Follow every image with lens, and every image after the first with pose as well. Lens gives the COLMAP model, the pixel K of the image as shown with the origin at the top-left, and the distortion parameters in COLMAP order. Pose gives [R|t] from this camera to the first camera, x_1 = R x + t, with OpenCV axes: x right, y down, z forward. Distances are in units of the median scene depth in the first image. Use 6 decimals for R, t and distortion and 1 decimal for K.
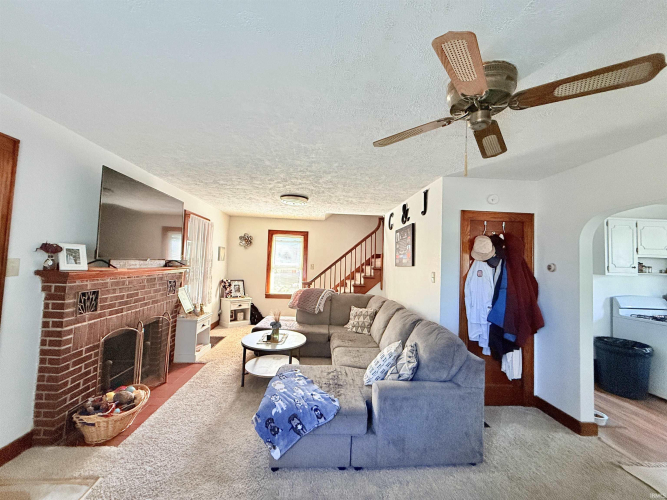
lens RADIAL K [[265.1, 0, 330.9], [0, 265.1, 247.4], [0, 0, 1]] dist [0.001515, 0.000025]
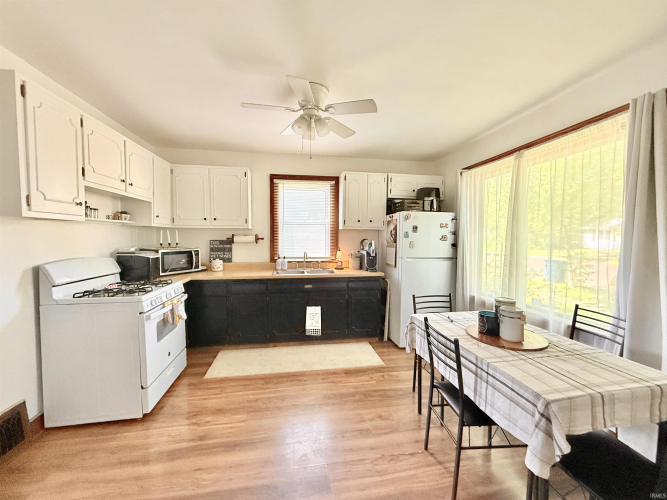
lens RADIAL K [[265.1, 0, 328.9], [0, 265.1, 249.8], [0, 0, 1]] dist [0.001515, 0.000025]
pose [[-0.095407, -0.082748, 0.991993, 0.604479], [-0.064192, 0.994976, 0.076823, 0.097870], [-0.993366, -0.056349, -0.100240, 0.593292]]
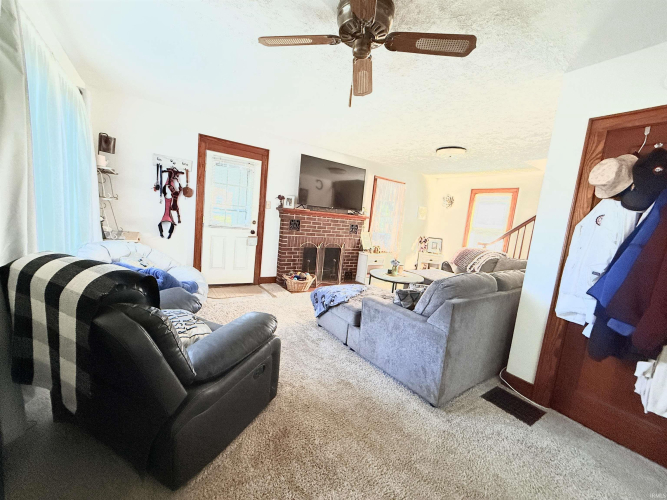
lens RADIAL K [[265.1, 0, 328.9], [0, 265.1, 245.4], [0, 0, 1]] dist [0.001515, 0.000025]
pose [[0.515069, 0.106901, -0.850457, 0.653756], [-0.029099, 0.993801, 0.107296, 0.093745], [0.856655, -0.030518, 0.514987, 0.126646]]
